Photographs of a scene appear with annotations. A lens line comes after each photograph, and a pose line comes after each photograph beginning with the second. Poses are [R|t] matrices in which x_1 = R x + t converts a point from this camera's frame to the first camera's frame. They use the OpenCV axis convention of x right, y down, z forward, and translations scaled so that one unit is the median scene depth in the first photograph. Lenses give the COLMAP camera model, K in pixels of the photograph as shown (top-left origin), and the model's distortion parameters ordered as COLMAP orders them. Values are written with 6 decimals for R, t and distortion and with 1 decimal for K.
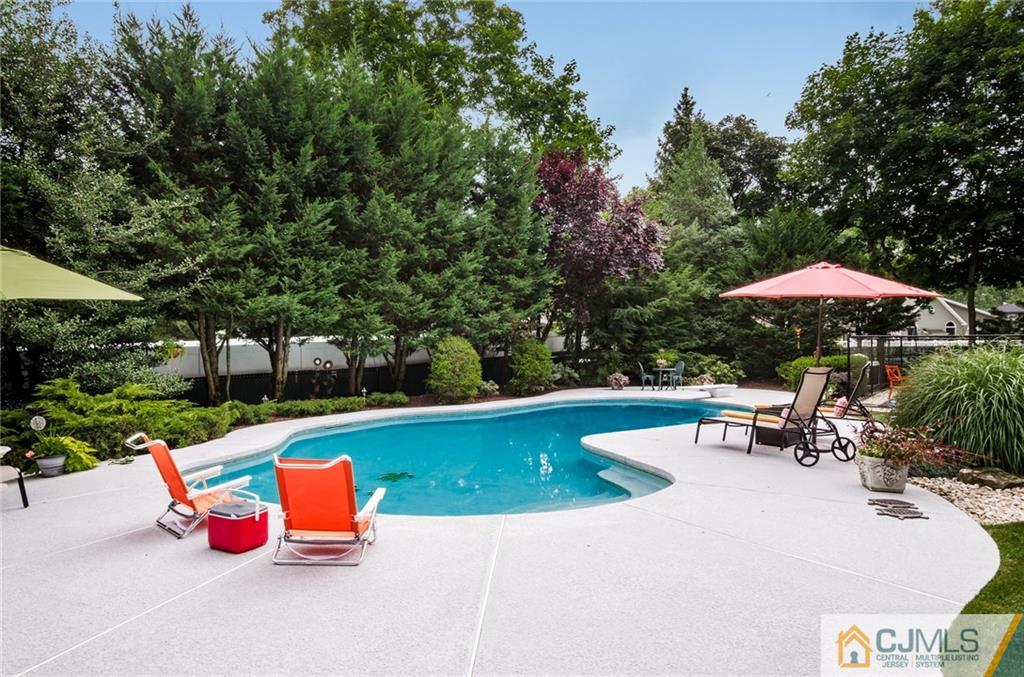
lens RADIAL K [[602.3, 0, 512.0], [0, 602.3, 338.5], [0, 0, 1]] dist [0.031039, -0.000462]
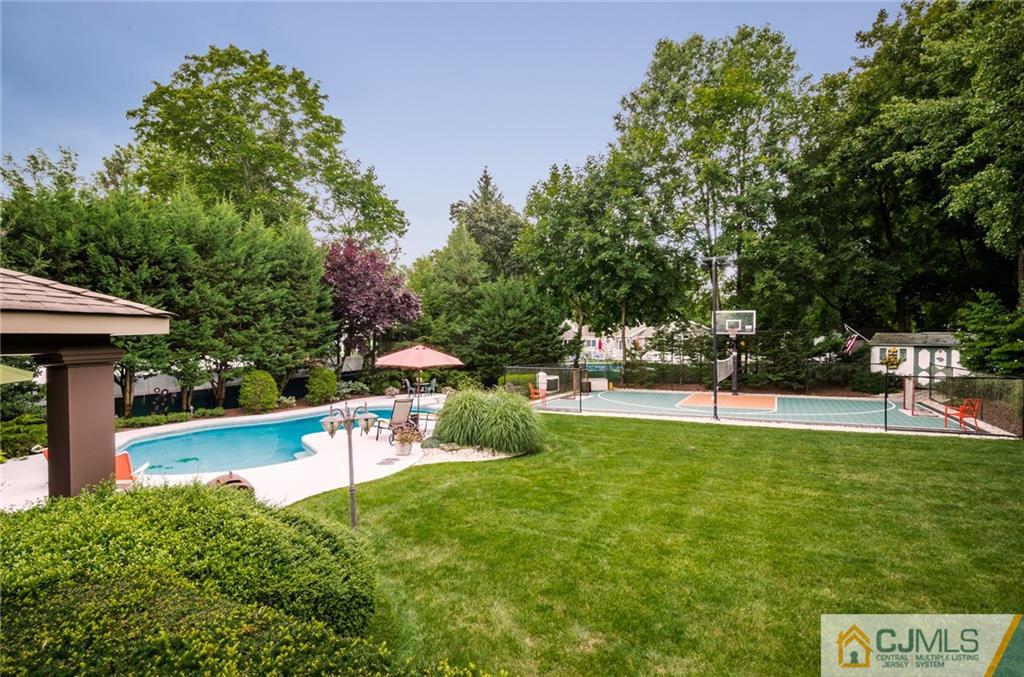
lens RADIAL K [[530.9, 0, 512.0], [0, 530.9, 338.5], [0, 0, 1]] dist [0.017231, -0.013237]
pose [[0.977324, -0.001690, 0.211741, 0.269995], [0.001004, 0.999994, 0.003345, -0.095395], [-0.211745, -0.003057, 0.977320, -0.509023]]
